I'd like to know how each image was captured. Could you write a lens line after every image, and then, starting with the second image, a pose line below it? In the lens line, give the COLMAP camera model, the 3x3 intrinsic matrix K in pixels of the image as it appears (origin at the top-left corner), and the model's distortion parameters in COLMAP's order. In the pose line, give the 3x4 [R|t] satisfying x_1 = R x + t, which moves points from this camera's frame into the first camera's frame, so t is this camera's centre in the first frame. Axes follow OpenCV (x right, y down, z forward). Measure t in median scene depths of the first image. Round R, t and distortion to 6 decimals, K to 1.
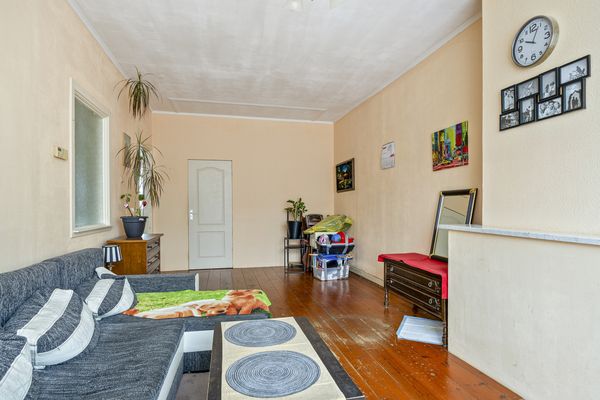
lens RADIAL K [[331.0, 0, 308.0], [0, 331.0, 207.1], [0, 0, 1]] dist [-0.000632, 0.000291]
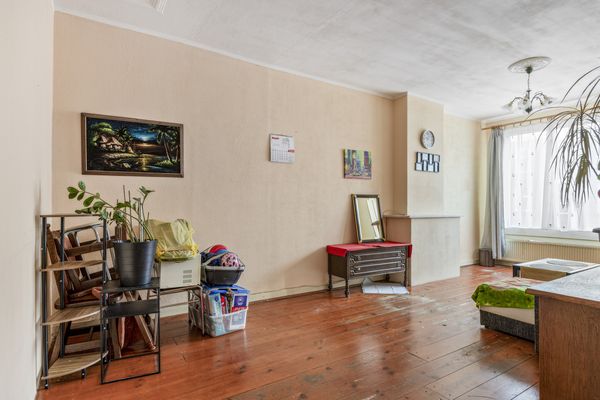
lens RADIAL K [[338.5, 0, 303.0], [0, 338.5, 205.5], [0, 0, 1]] dist [-0.002494, 0.000631]
pose [[-0.334656, -0.003411, 0.942334, -0.786355], [-0.000818, 0.999994, 0.003329, -0.005546], [-0.942340, 0.000343, -0.334656, 1.534497]]
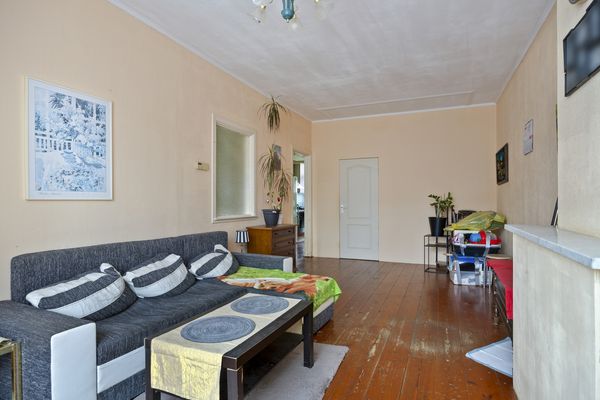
lens RADIAL K [[331.9, 0, 310.7], [0, 331.9, 199.6], [0, 0, 1]] dist [-0.001598, 0.000406]
pose [[0.803936, -0.003433, -0.594706, 0.362652], [-0.000635, 0.999978, -0.006631, -0.001087], [0.594716, 0.005709, 0.803916, 0.059680]]
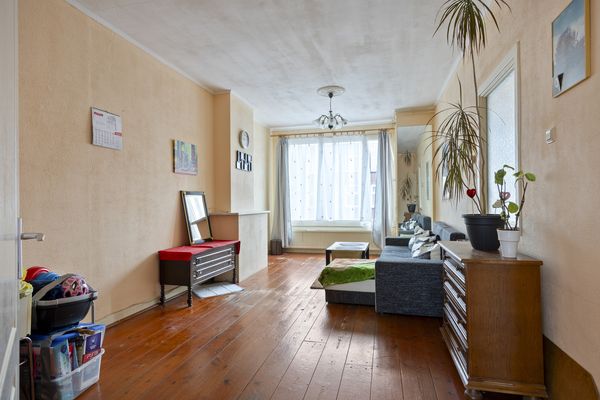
lens RADIAL K [[331.9, 0, 310.7], [0, 331.9, 199.6], [0, 0, 1]] dist [-0.001598, 0.000406]
pose [[-0.893015, 0.011124, 0.449890, -0.535271], [0.009788, 0.999938, -0.005295, -0.003837], [-0.449921, -0.000326, -0.893068, 1.738555]]
